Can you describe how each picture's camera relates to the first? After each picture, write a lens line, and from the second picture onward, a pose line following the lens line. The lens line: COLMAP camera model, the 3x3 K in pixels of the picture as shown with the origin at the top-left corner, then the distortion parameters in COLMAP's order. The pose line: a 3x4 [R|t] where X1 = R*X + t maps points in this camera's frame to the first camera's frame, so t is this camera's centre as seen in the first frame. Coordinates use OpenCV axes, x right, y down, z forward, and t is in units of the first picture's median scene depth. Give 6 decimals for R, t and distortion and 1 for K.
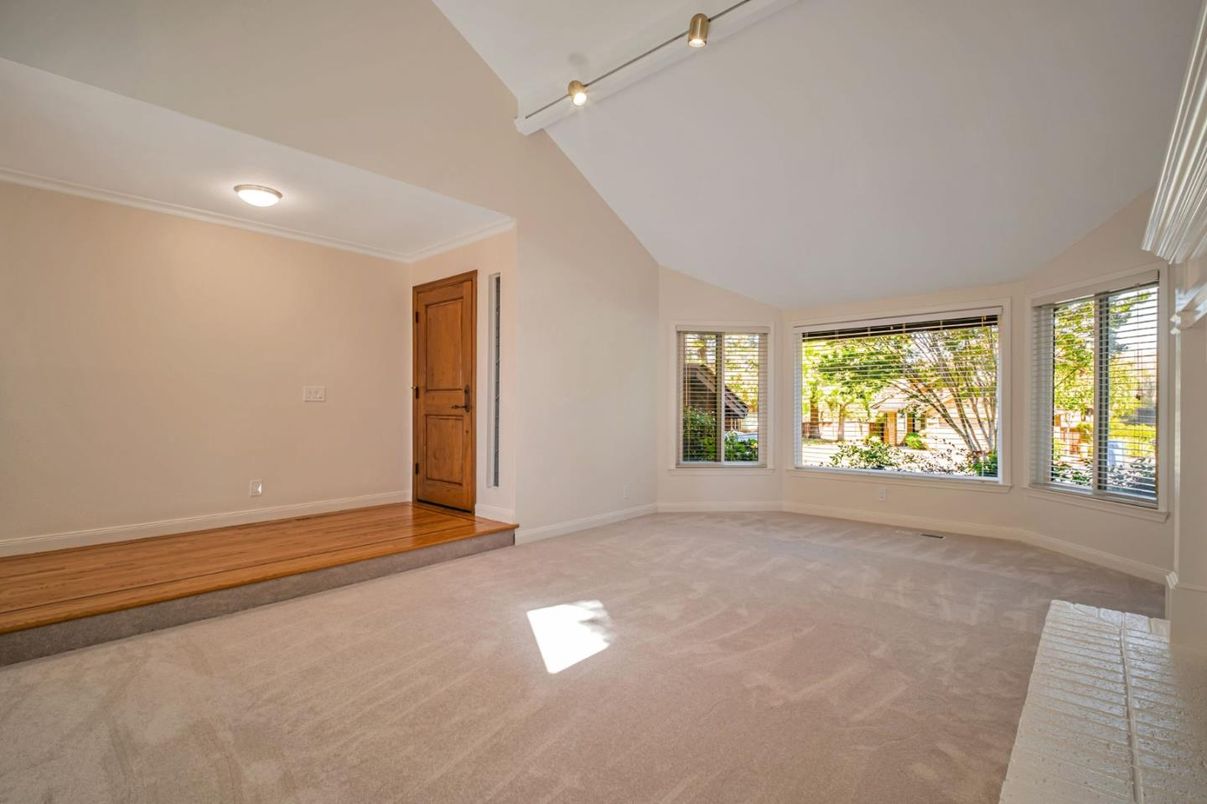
lens RADIAL K [[557.1, 0, 608.0], [0, 557.1, 400.5], [0, 0, 1]] dist [0.003876, -0.005411]
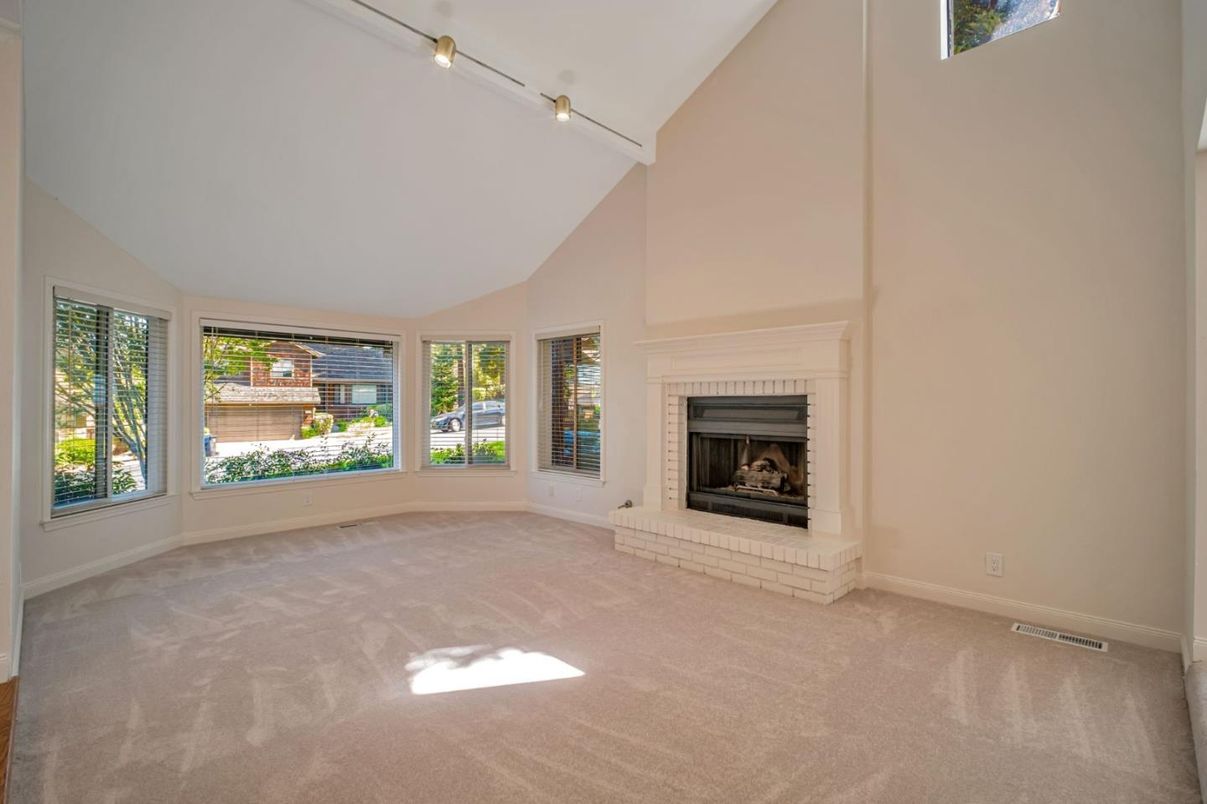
lens RADIAL K [[557.1, 0, 609.8], [0, 557.1, 407.3], [0, 0, 1]] dist [0.003876, -0.005411]
pose [[0.052856, -0.009349, 0.998558, -0.523095], [-0.008078, 0.999919, 0.009789, -0.013035], [-0.998569, -0.008584, 0.052776, 0.409248]]
